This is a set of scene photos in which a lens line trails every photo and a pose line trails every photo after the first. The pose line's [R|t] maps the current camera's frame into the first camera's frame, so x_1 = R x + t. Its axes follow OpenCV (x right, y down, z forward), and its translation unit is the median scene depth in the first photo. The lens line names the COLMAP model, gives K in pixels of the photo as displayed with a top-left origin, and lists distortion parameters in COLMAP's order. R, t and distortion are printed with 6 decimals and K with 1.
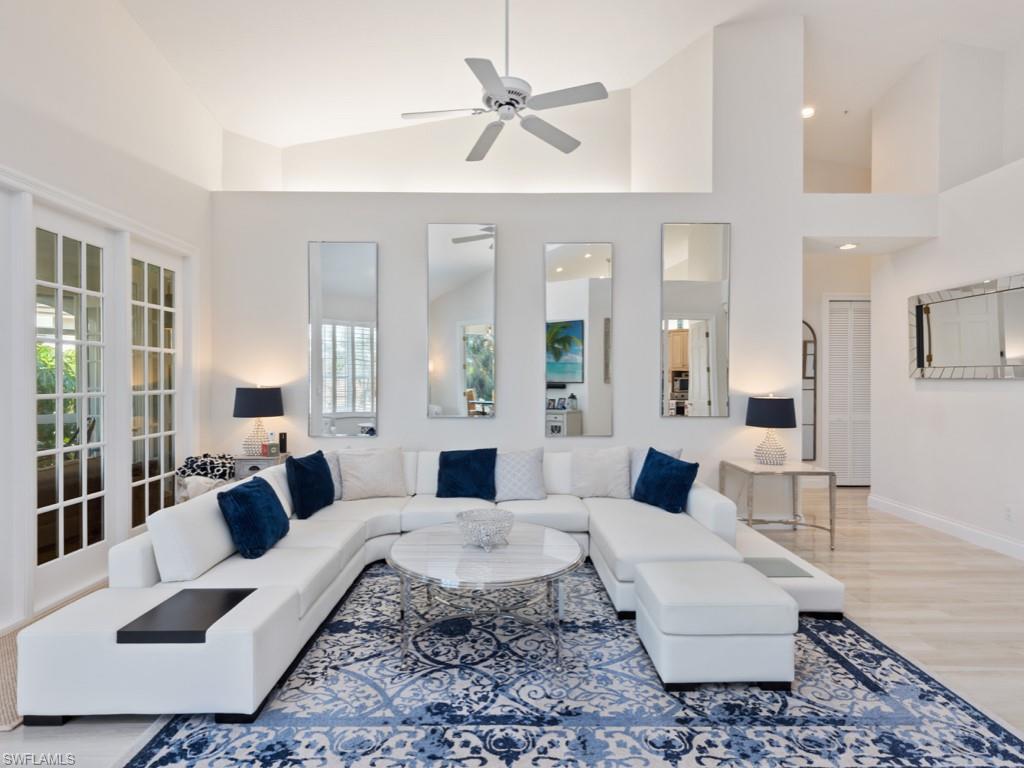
lens RADIAL K [[526.5, 0, 510.0], [0, 526.5, 382.5], [0, 0, 1]] dist [0.003878, 0.000955]
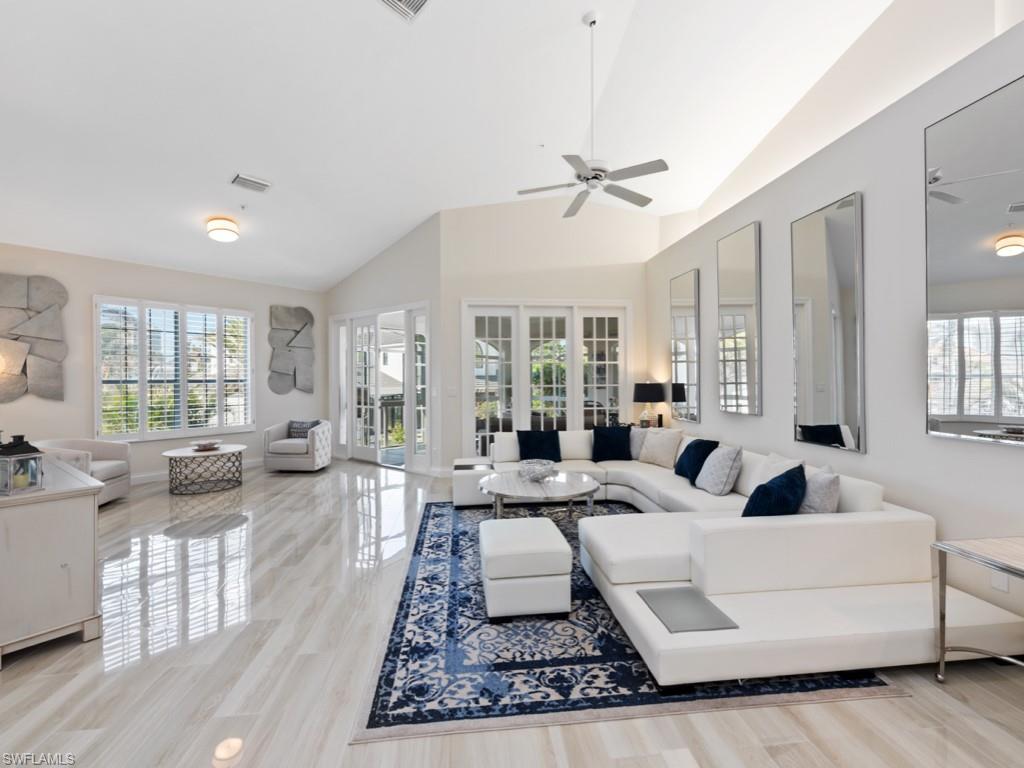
lens RADIAL K [[456.6, 0, 519.0], [0, 456.6, 379.0], [0, 0, 1]] dist [0.016956, 0.000266]
pose [[0.123490, -0.005796, -0.992329, 1.688136], [0.002191, 0.999982, -0.005568, 0.007219], [0.992343, -0.001486, 0.123501, 0.970448]]
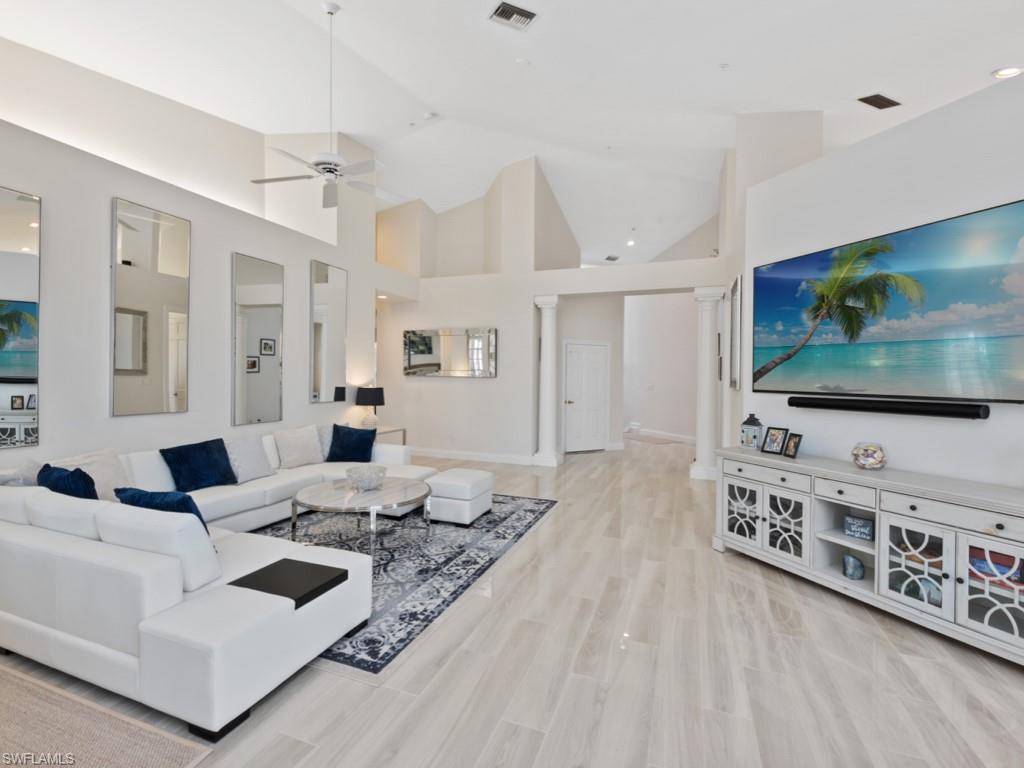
lens RADIAL K [[470.7, 0, 513.0], [0, 470.7, 381.1], [0, 0, 1]] dist [0.018736, -0.000423]
pose [[0.350536, -0.003760, 0.936542, -1.419911], [-0.008761, 0.999935, 0.007294, -0.007856], [-0.936508, -0.010762, 0.350481, 0.197842]]
